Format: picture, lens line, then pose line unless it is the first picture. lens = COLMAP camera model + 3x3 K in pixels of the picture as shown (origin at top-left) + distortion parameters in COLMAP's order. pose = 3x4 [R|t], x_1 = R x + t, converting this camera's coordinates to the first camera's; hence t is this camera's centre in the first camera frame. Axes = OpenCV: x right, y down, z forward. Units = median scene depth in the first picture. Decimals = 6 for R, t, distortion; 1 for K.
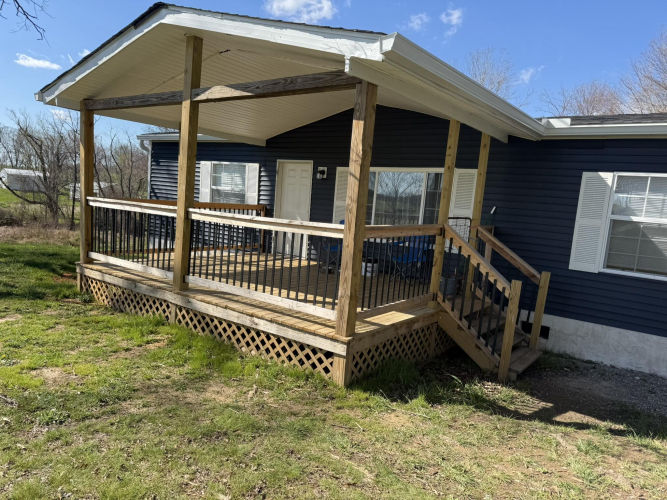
lens RADIAL K [[465.4, 0, 334.6], [0, 465.4, 251.9], [0, 0, 1]] dist [0.131311, -0.151484]
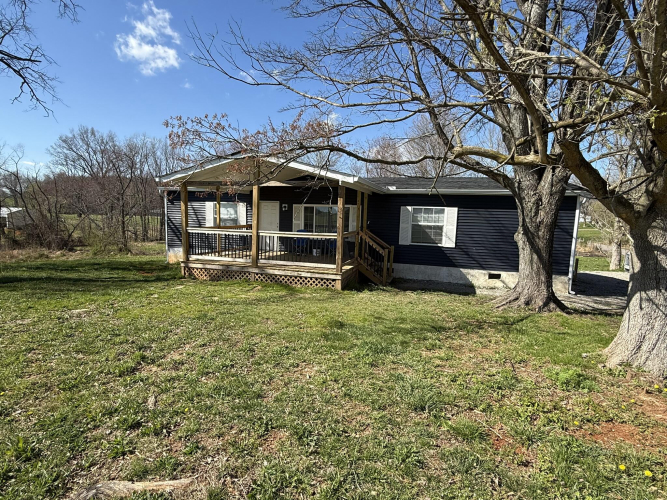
lens RADIAL K [[352.7, 0, 334.8], [0, 352.7, 250.6], [0, 0, 1]] dist [0.001825, 0.000288]
pose [[0.938416, -0.085472, 0.334768, -0.537923], [0.081899, 0.996332, 0.024804, -0.007181], [-0.335660, 0.004141, 0.941974, -0.766287]]
